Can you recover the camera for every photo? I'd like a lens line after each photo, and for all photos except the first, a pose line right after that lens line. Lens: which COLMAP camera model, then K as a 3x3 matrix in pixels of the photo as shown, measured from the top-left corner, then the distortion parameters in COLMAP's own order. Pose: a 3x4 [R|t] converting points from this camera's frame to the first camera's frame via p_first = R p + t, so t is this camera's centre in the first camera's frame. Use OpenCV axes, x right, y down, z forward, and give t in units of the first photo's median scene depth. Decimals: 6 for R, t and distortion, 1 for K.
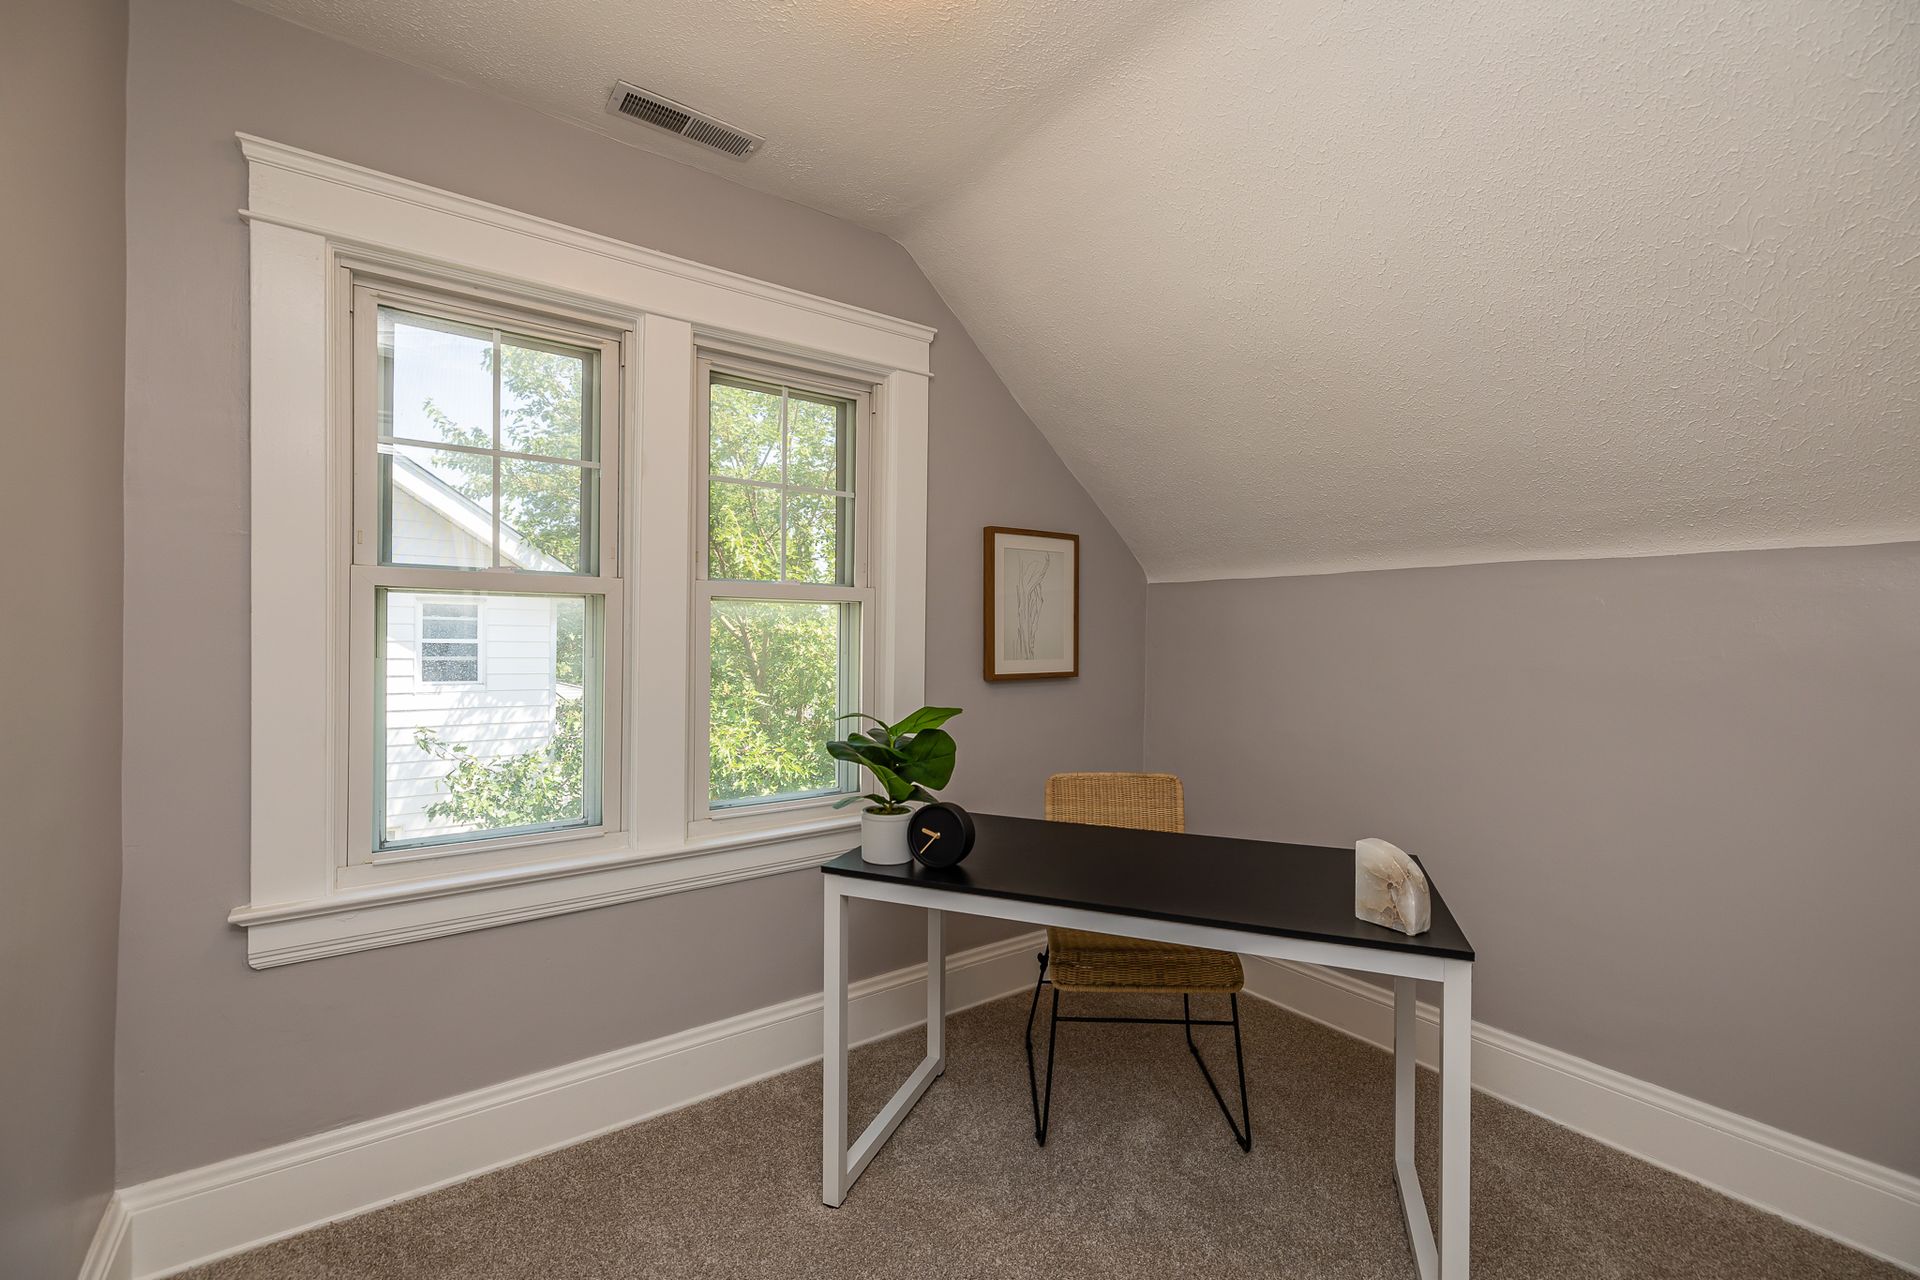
lens RADIAL K [[799.1, 0, 966.7], [0, 799.1, 641.9], [0, 0, 1]] dist [0.001619, -0.000396]
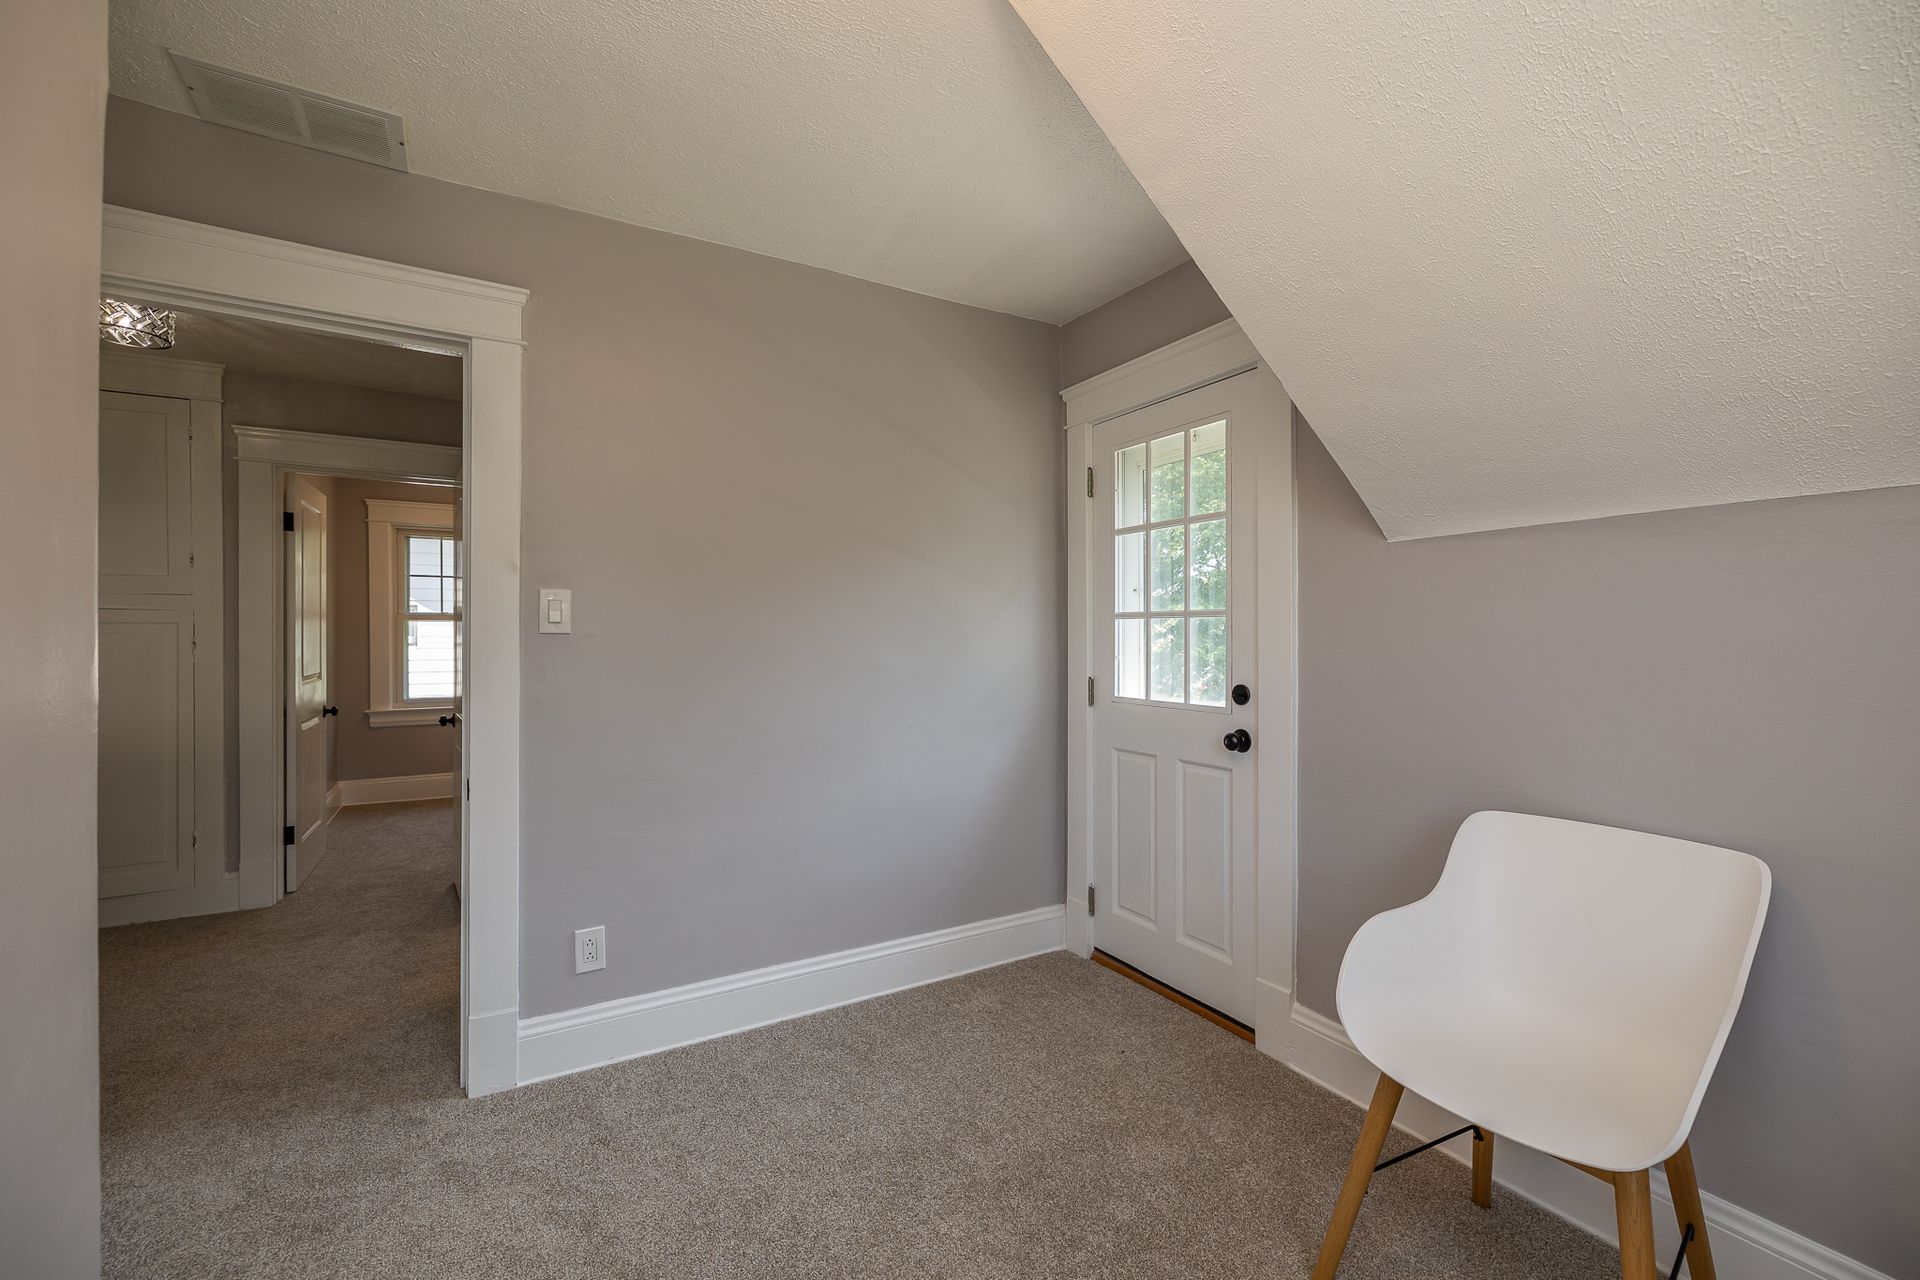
lens RADIAL K [[799.1, 0, 959.5], [0, 799.1, 638.1], [0, 0, 1]] dist [0.001619, -0.000396]
pose [[0.995562, -0.004717, -0.093990, 2.062087], [0.005072, 0.999981, 0.003541, 0.007057], [0.093972, -0.004002, 0.995567, -2.305568]]
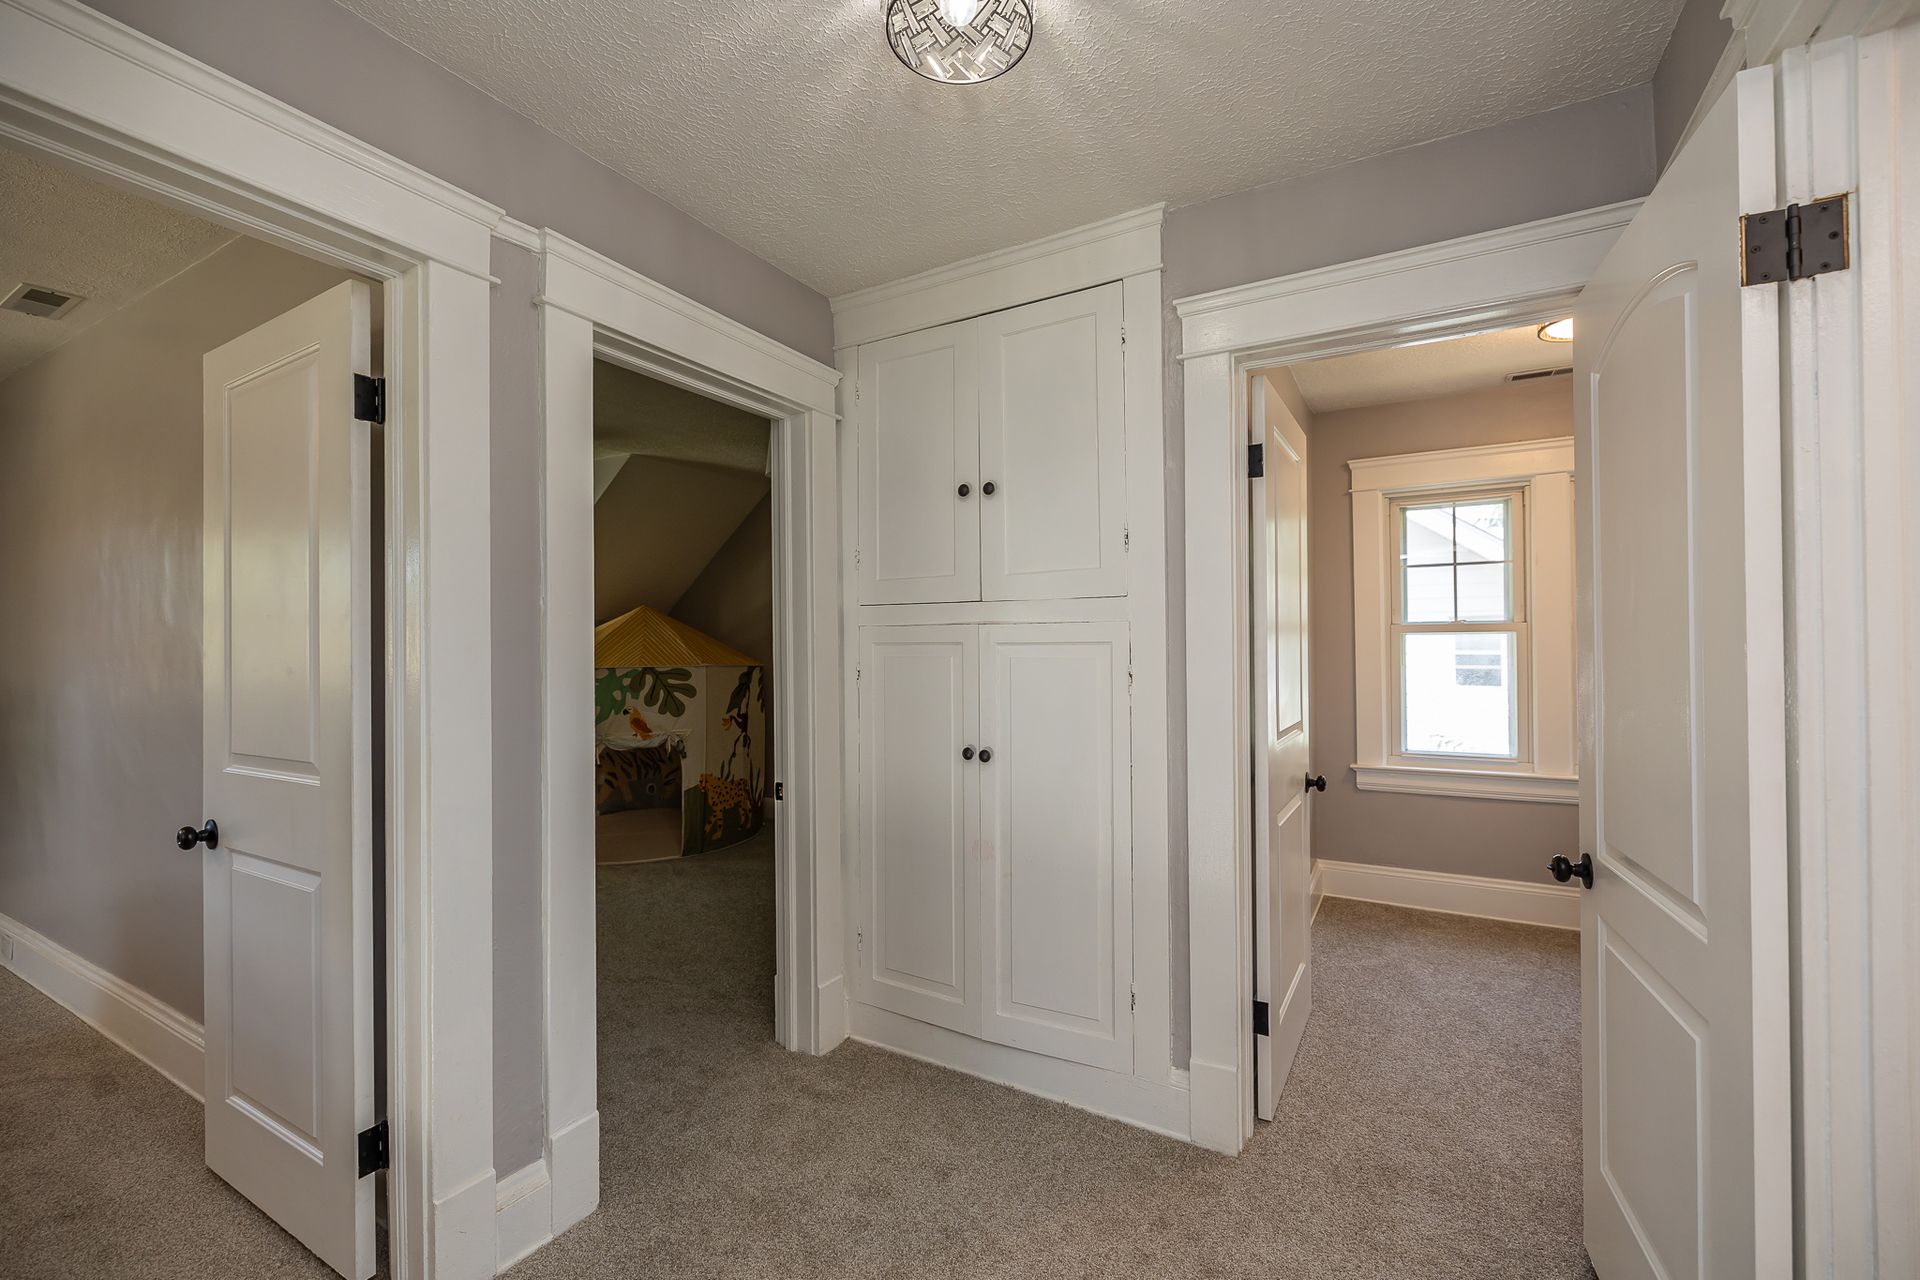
lens RADIAL K [[799.1, 0, 966.0], [0, 799.1, 629.3], [0, 0, 1]] dist [0.001619, -0.000396]
pose [[0.410033, -0.028883, -0.911613, 0.877725], [0.003642, 0.999542, -0.030031, -0.018977], [0.912064, 0.008994, 0.409950, -1.121822]]
